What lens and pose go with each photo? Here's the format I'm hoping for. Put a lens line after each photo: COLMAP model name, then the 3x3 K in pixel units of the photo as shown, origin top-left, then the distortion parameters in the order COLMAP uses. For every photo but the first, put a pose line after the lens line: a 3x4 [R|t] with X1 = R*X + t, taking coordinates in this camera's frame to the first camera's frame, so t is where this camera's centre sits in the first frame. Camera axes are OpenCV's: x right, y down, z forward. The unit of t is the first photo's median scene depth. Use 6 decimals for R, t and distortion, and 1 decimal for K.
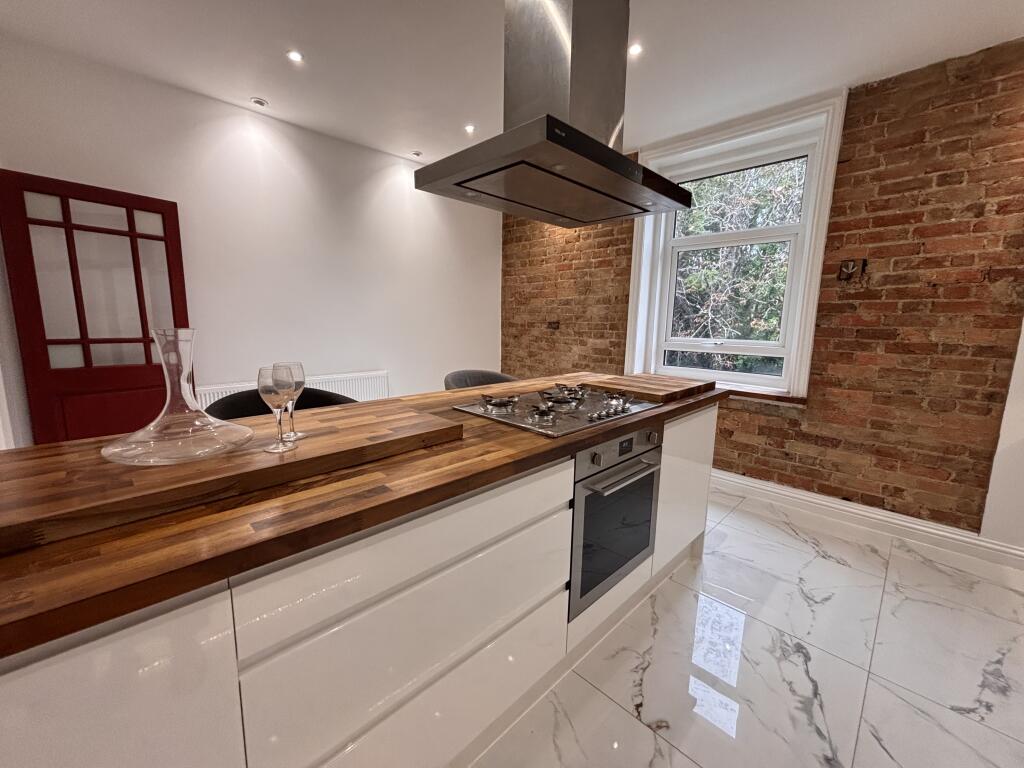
lens RADIAL K [[411.5, 0, 505.2], [0, 411.5, 386.6], [0, 0, 1]] dist [0.003478, -0.000989]
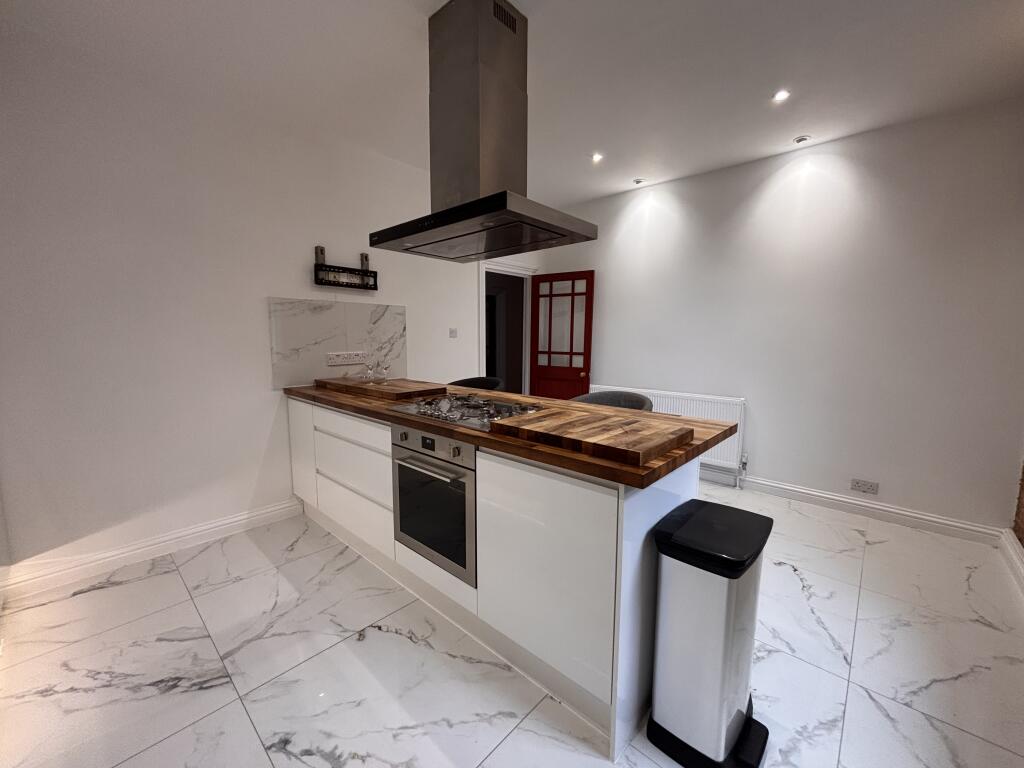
lens RADIAL K [[411.5, 0, 512.3], [0, 411.5, 386.1], [0, 0, 1]] dist [0.003478, -0.000989]
pose [[0.058089, 0.105125, -0.992761, 0.851793], [-0.166383, 0.981551, 0.094203, -0.099002], [0.984349, 0.159706, 0.074509, 0.644382]]
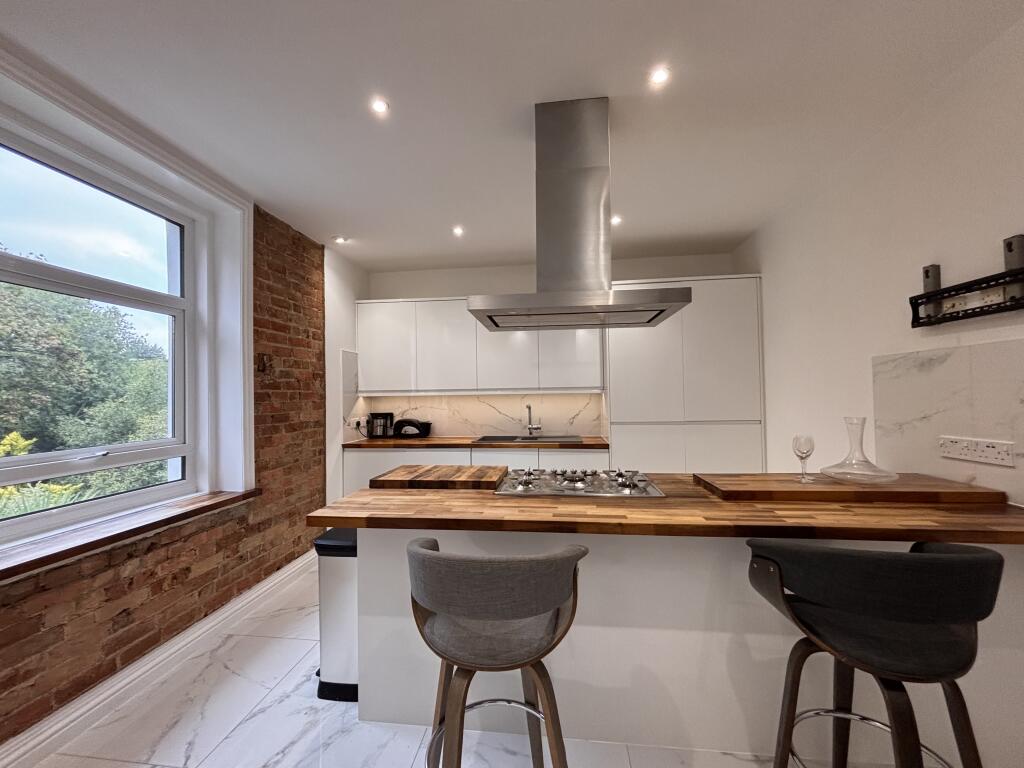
lens RADIAL K [[411.5, 0, 509.3], [0, 411.5, 384.2], [0, 0, 1]] dist [0.003478, -0.000989]
pose [[-0.621964, 0.013435, 0.782931, -0.433033], [0.132152, 0.987312, 0.088039, -0.236138], [-0.771814, 0.158223, -0.615848, 1.177951]]
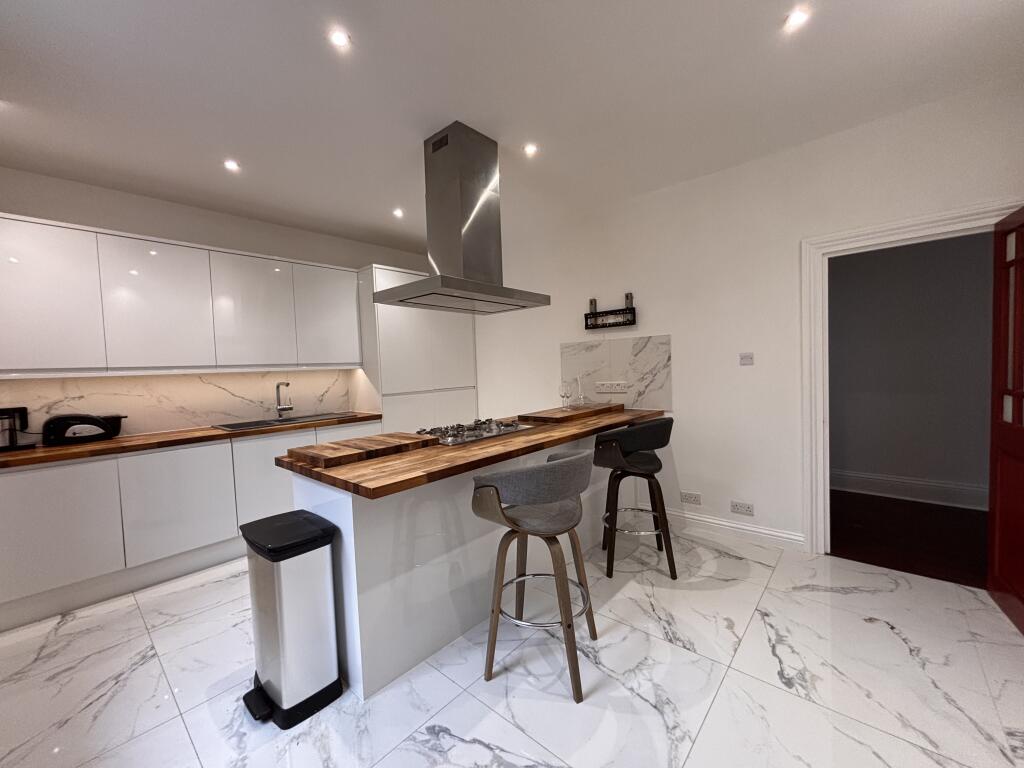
lens RADIAL K [[411.5, 0, 507.5], [0, 411.5, 383.9], [0, 0, 1]] dist [0.003478, -0.000989]
pose [[-0.997572, 0.024760, -0.065091, 0.062501], [0.011234, 0.979634, 0.200477, -0.280800], [0.068729, 0.199259, -0.977534, 1.586482]]
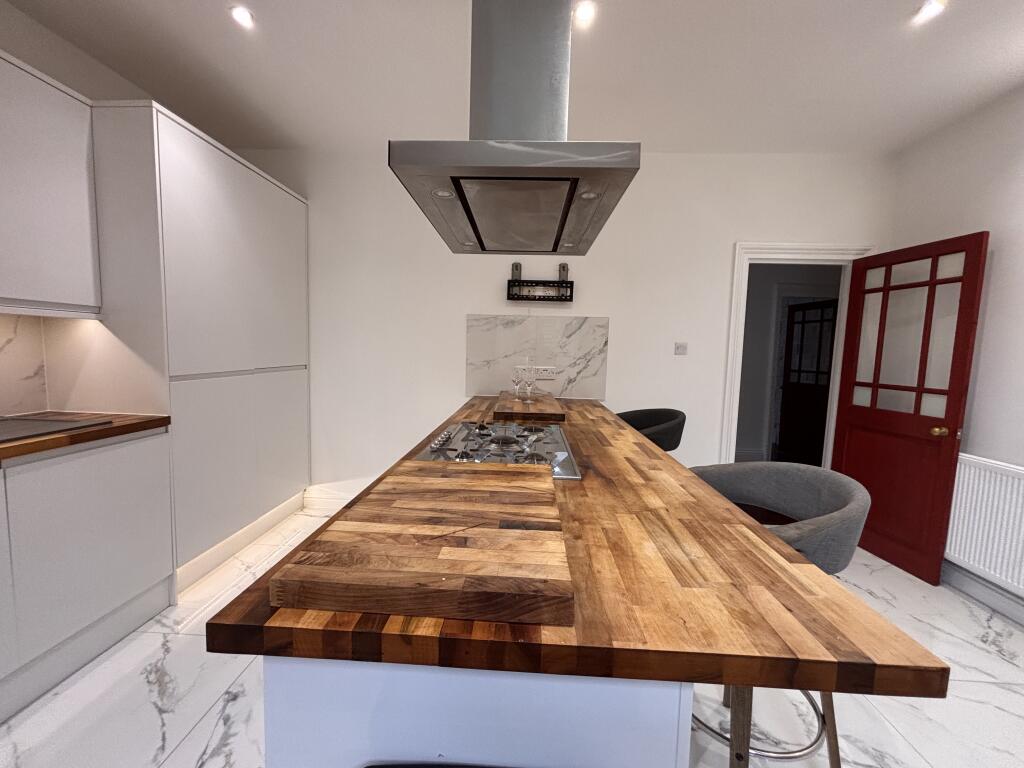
lens RADIAL K [[411.5, 0, 509.6], [0, 411.5, 385.2], [0, 0, 1]] dist [0.003478, -0.000989]
pose [[-0.731859, 0.023813, -0.681040, 0.476729], [-0.147686, 0.970095, 0.192626, -0.166650], [0.665260, 0.241555, -0.706456, 1.036905]]
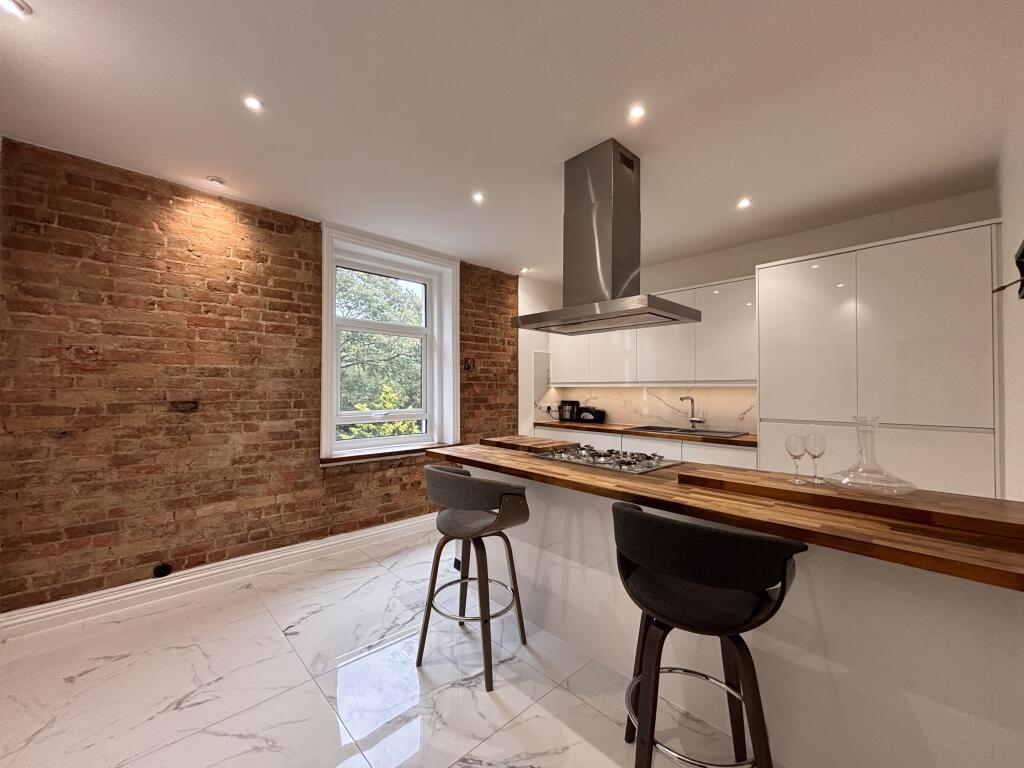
lens RADIAL K [[411.5, 0, 510.8], [0, 411.5, 382.0], [0, 0, 1]] dist [0.003478, -0.000989]
pose [[0.024879, 0.002027, 0.999688, -0.846530], [0.159732, 0.987142, -0.005977, -0.170529], [-0.986847, 0.159831, 0.024236, 0.797905]]
